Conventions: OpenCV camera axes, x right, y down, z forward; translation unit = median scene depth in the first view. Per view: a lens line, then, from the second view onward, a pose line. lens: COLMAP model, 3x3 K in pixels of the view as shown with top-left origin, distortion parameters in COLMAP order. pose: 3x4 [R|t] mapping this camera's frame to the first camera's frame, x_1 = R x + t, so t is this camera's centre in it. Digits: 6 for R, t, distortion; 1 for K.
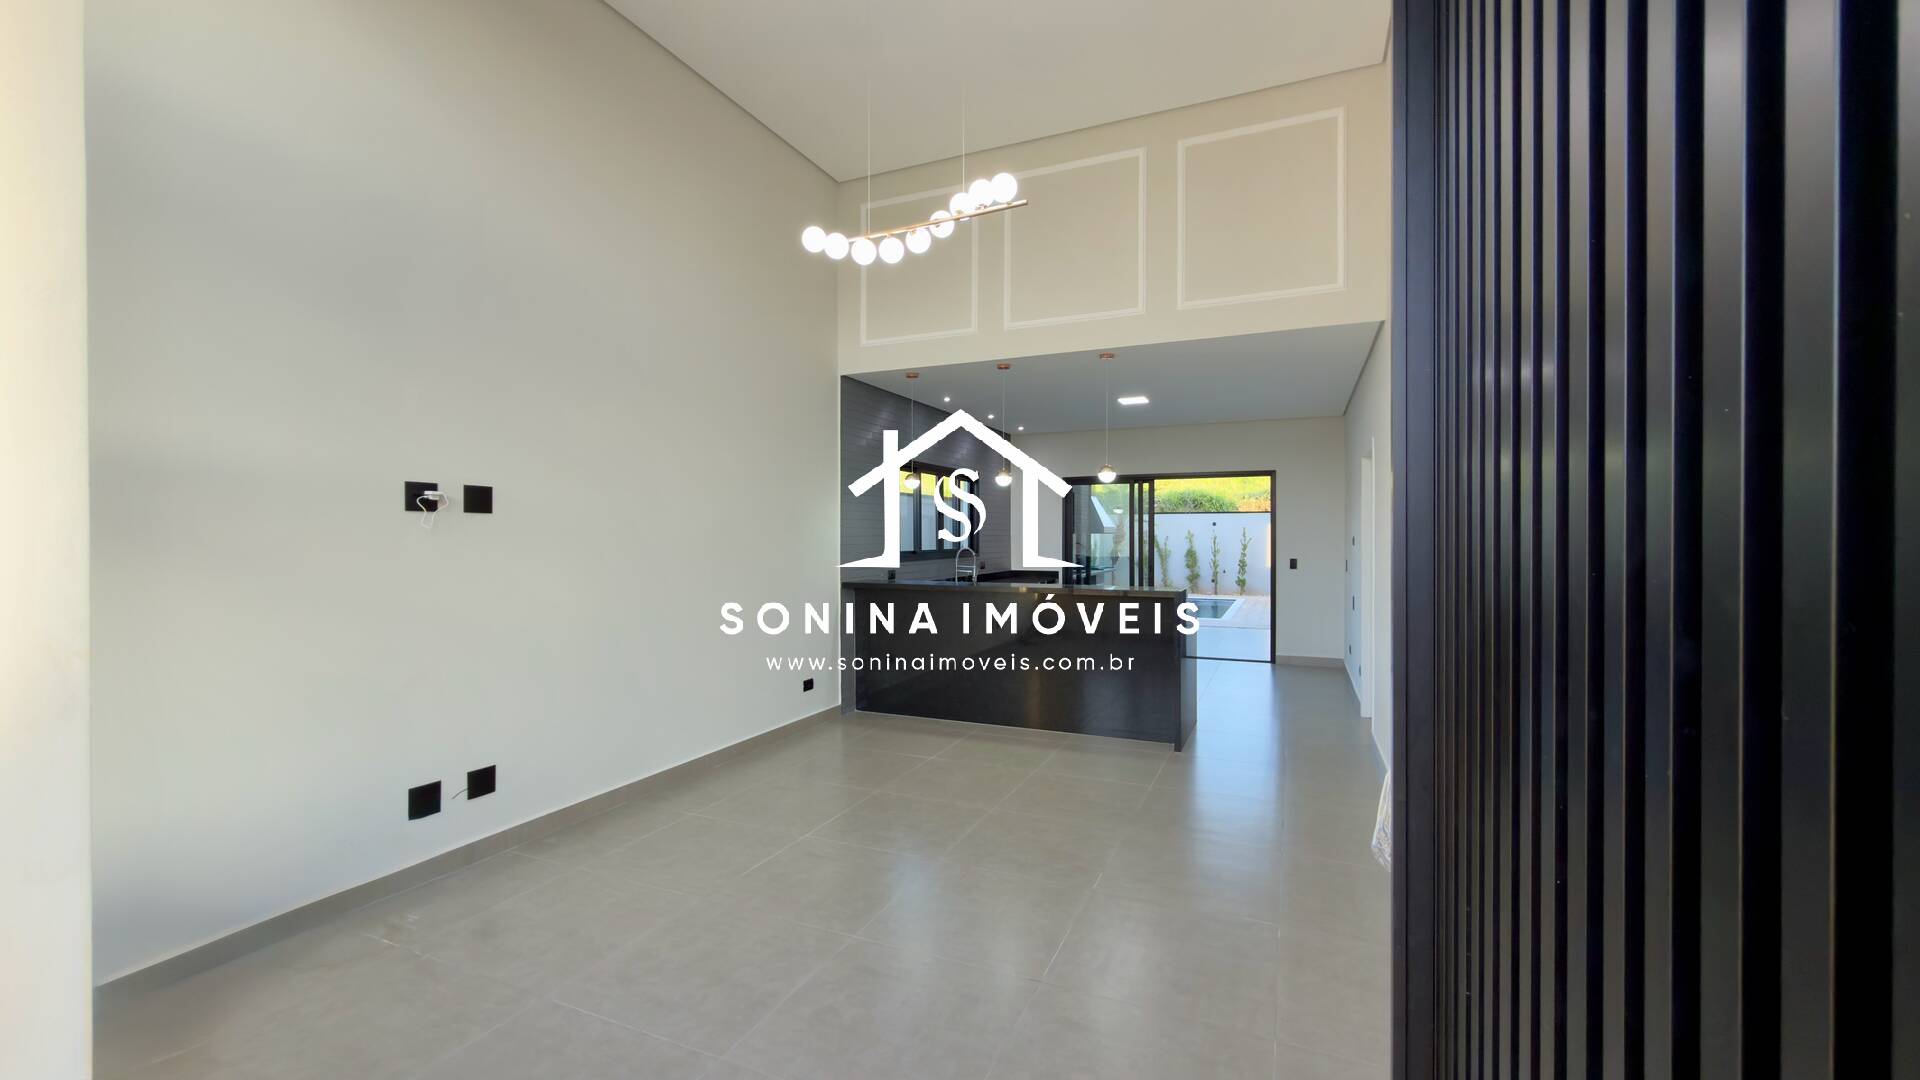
lens RADIAL K [[770.9, 0, 974.7], [0, 770.9, 534.6], [0, 0, 1]] dist [-0.002419, 0.001118]
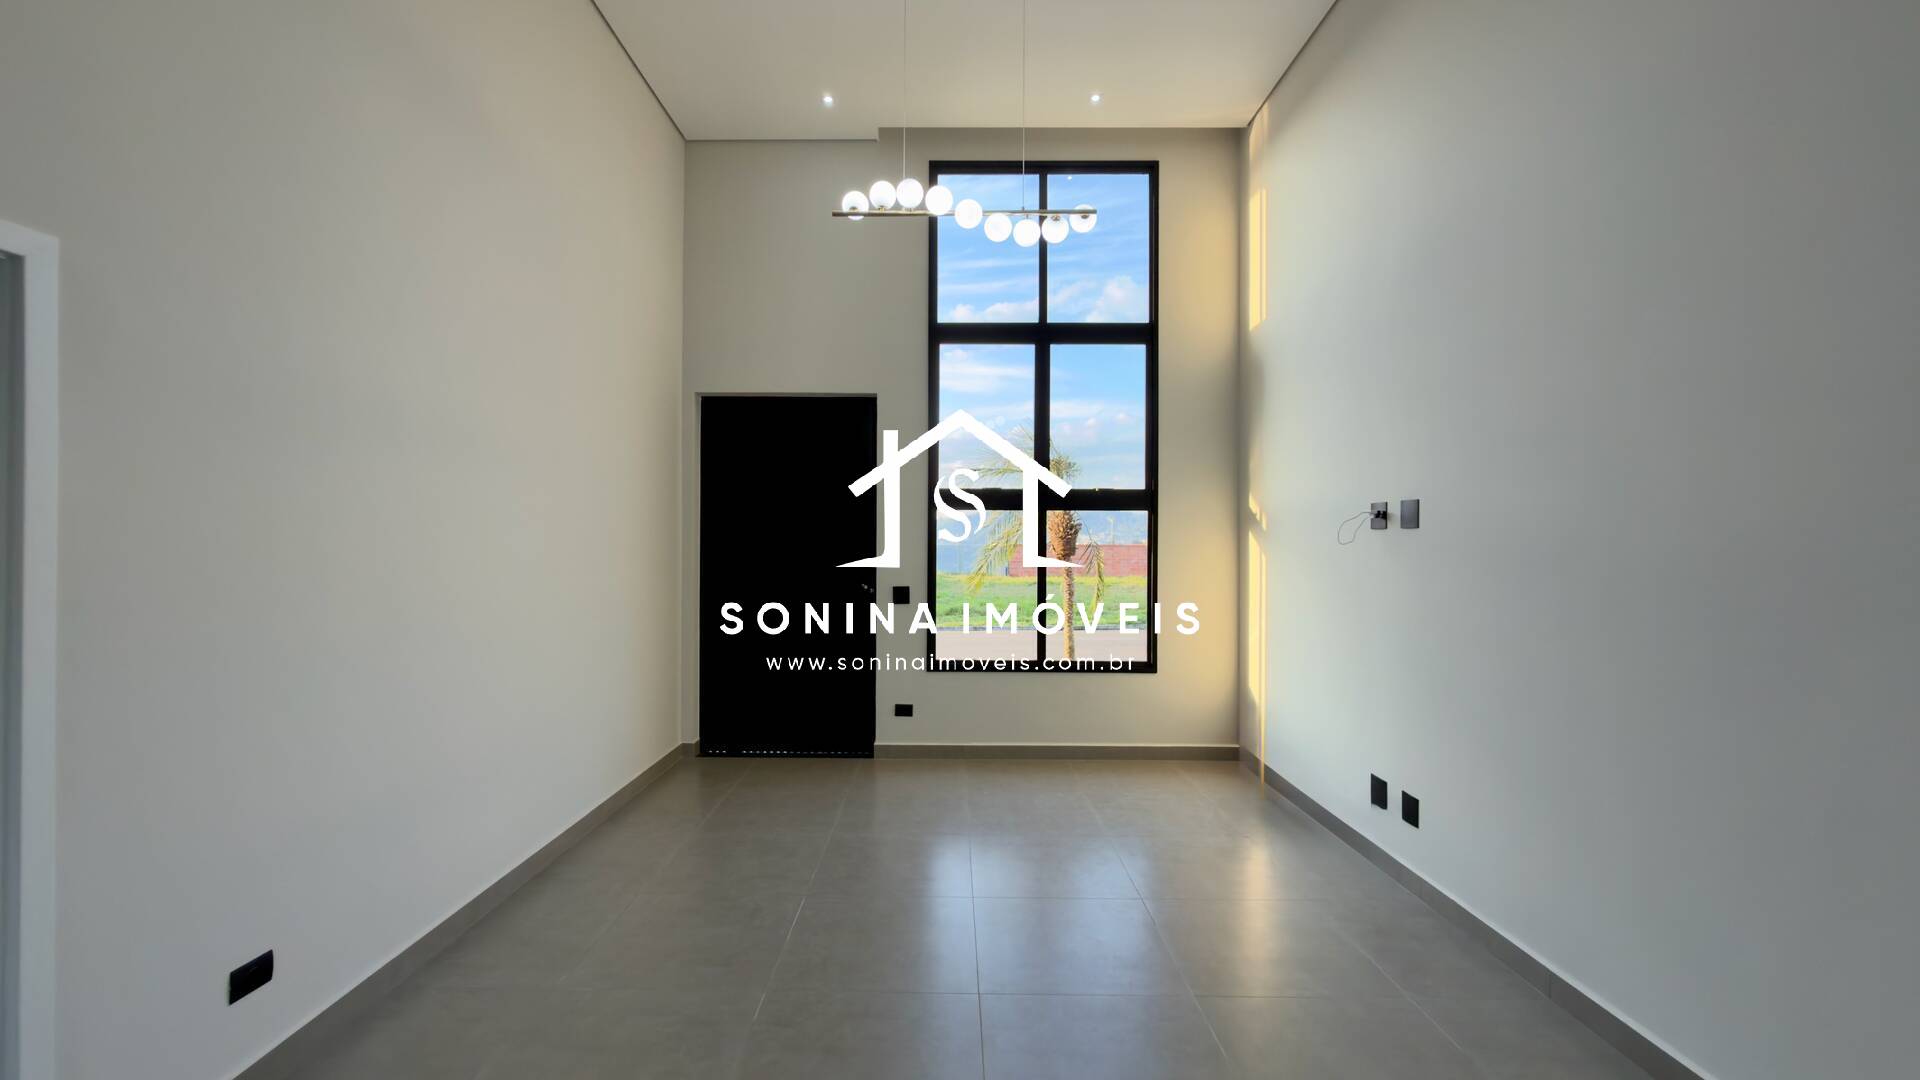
lens RADIAL K [[770.9, 0, 949.3], [0, 770.9, 535.3], [0, 0, 1]] dist [-0.002419, 0.001118]
pose [[-0.918944, -0.008716, -0.394291, 0.179891], [-0.007060, 0.999959, -0.005651, -0.010728], [0.394324, -0.002410, -0.918968, 1.046486]]
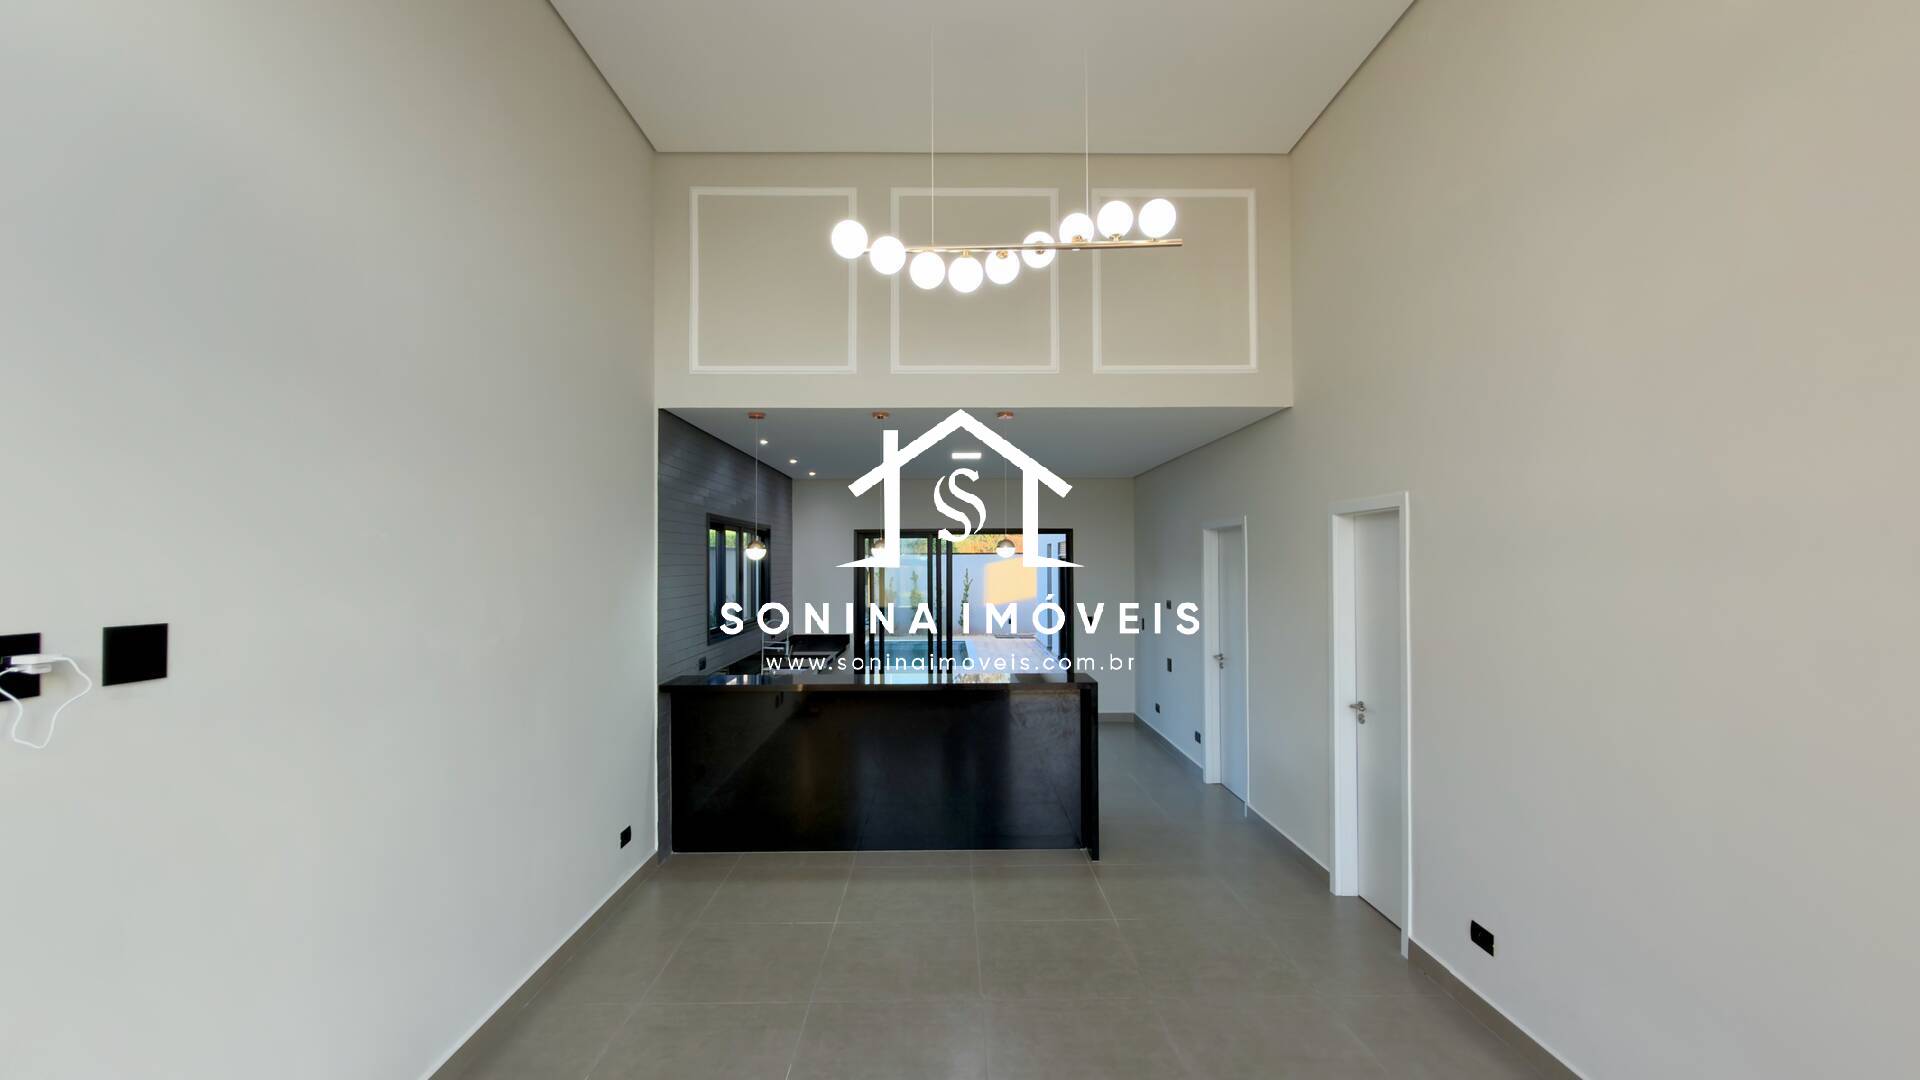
lens RADIAL K [[770.9, 0, 968.5], [0, 770.9, 548.9], [0, 0, 1]] dist [-0.002419, 0.001118]
pose [[0.912411, 0.005876, 0.409233, -0.227859], [0.000965, 0.999863, -0.016509, -0.063912], [-0.409274, 0.015458, 0.912281, 0.215253]]
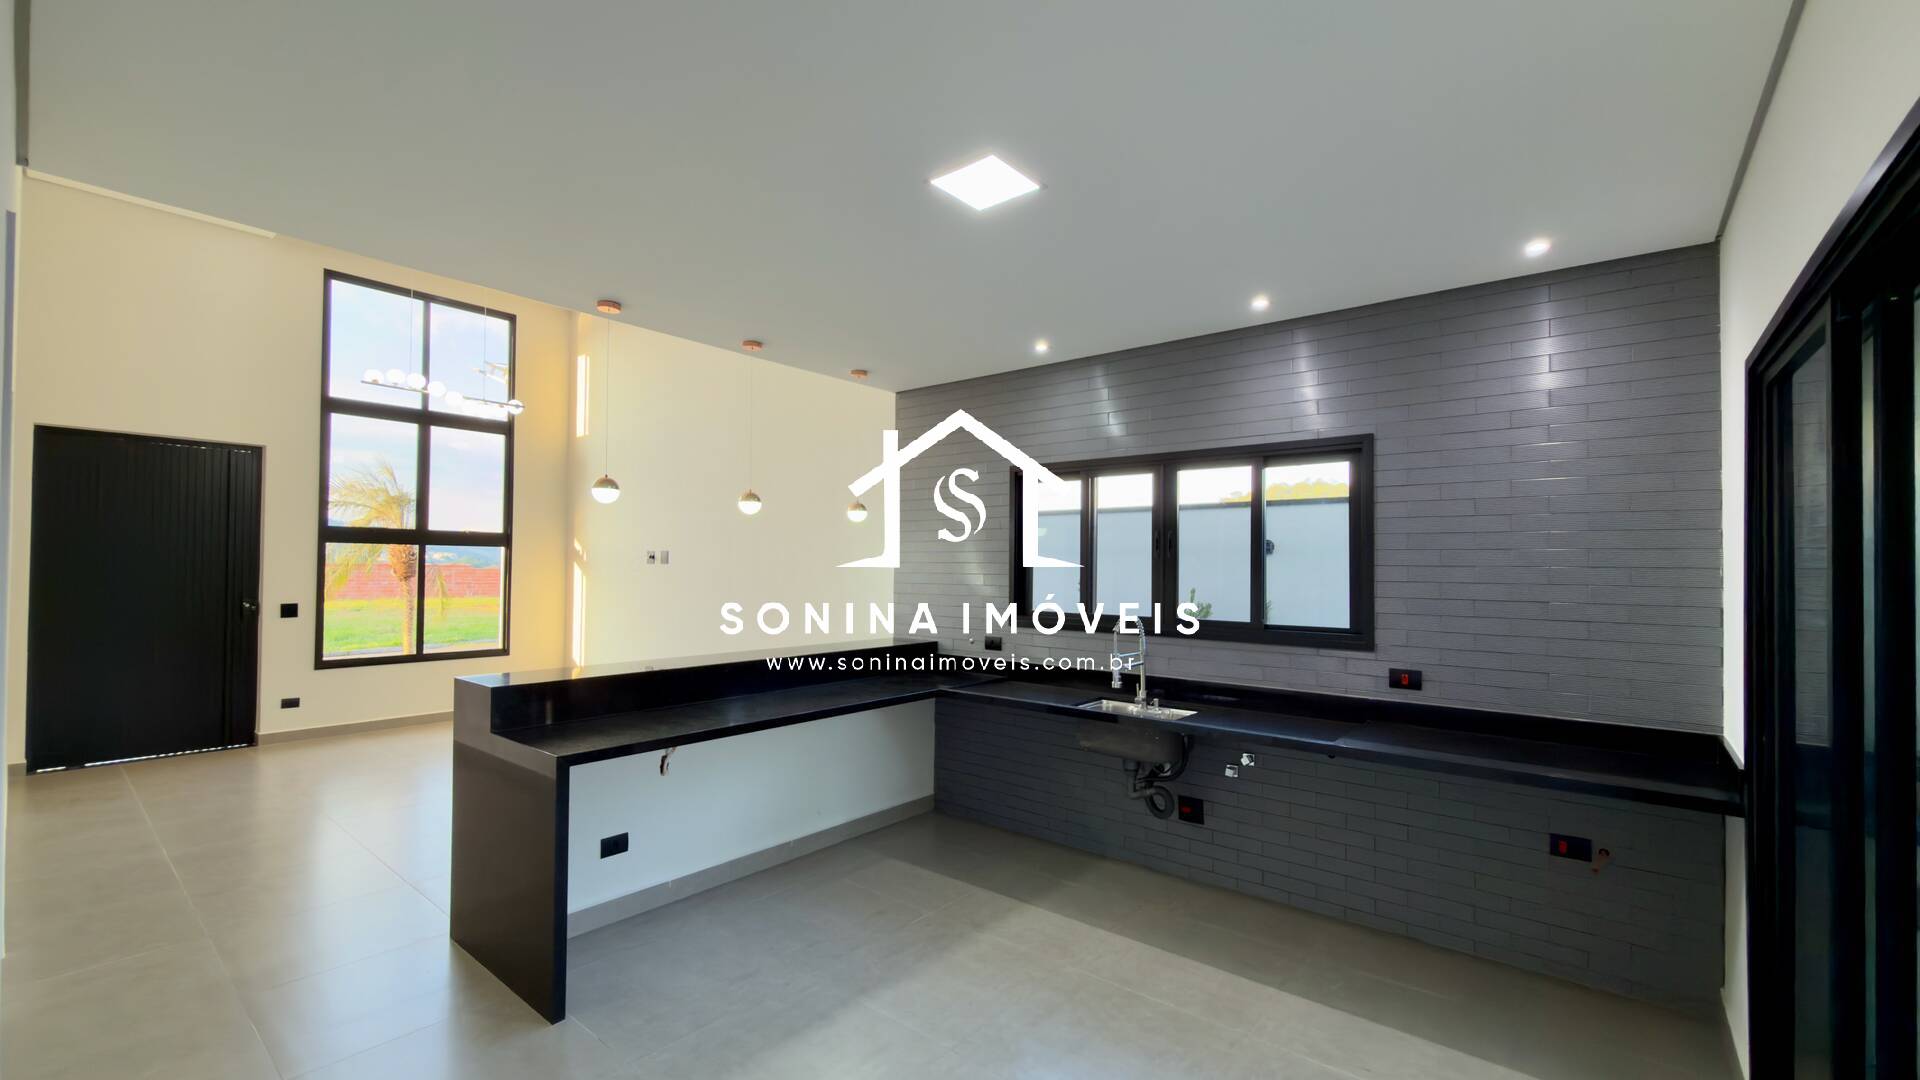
lens RADIAL K [[770.9, 0, 954.4], [0, 770.9, 554.1], [0, 0, 1]] dist [-0.002419, 0.001118]
pose [[-0.266894, -0.020313, -0.963512, 0.742627], [-0.016363, 0.999729, -0.016544, -0.025930], [0.963587, 0.011351, -0.267154, 1.459754]]
